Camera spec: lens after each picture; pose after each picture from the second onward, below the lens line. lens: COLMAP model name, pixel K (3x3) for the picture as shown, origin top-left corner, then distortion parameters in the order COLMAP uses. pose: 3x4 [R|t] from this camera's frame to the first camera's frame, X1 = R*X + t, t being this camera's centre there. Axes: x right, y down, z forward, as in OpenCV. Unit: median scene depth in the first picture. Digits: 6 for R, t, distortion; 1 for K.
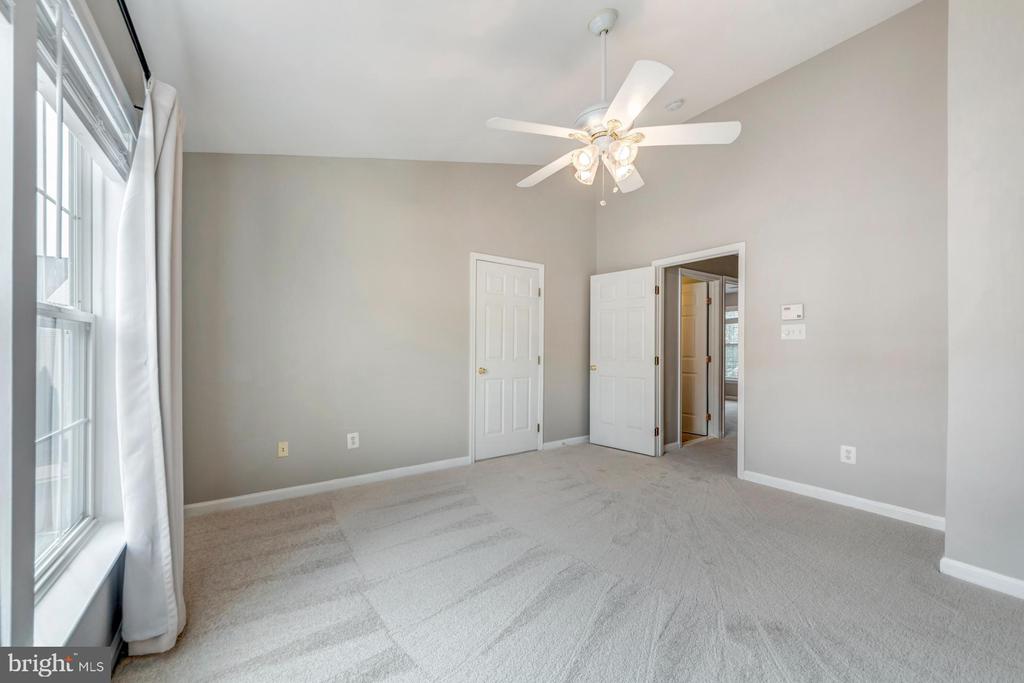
lens RADIAL K [[384.5, 0, 506.9], [0, 384.5, 346.7], [0, 0, 1]] dist [0.000370, -0.000096]
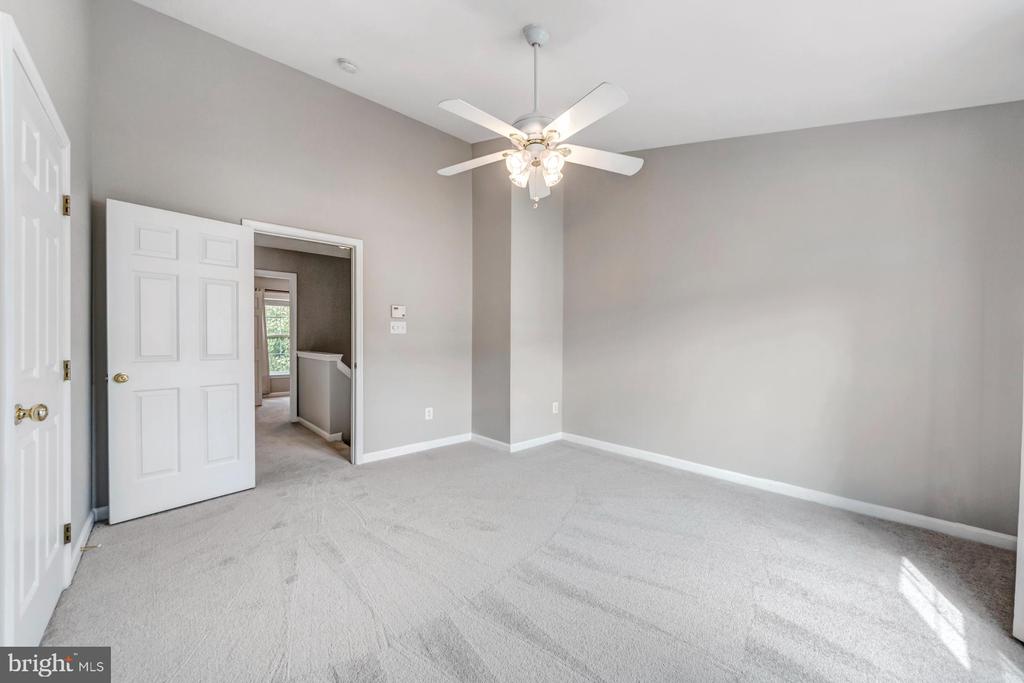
lens RADIAL K [[384.5, 0, 506.9], [0, 384.5, 346.7], [0, 0, 1]] dist [0.000370, -0.000096]
pose [[-0.129173, -0.017739, 0.991463, -0.497208], [-0.005847, 0.999836, 0.017127, 0.000068], [-0.991605, -0.003585, -0.129255, 0.751914]]
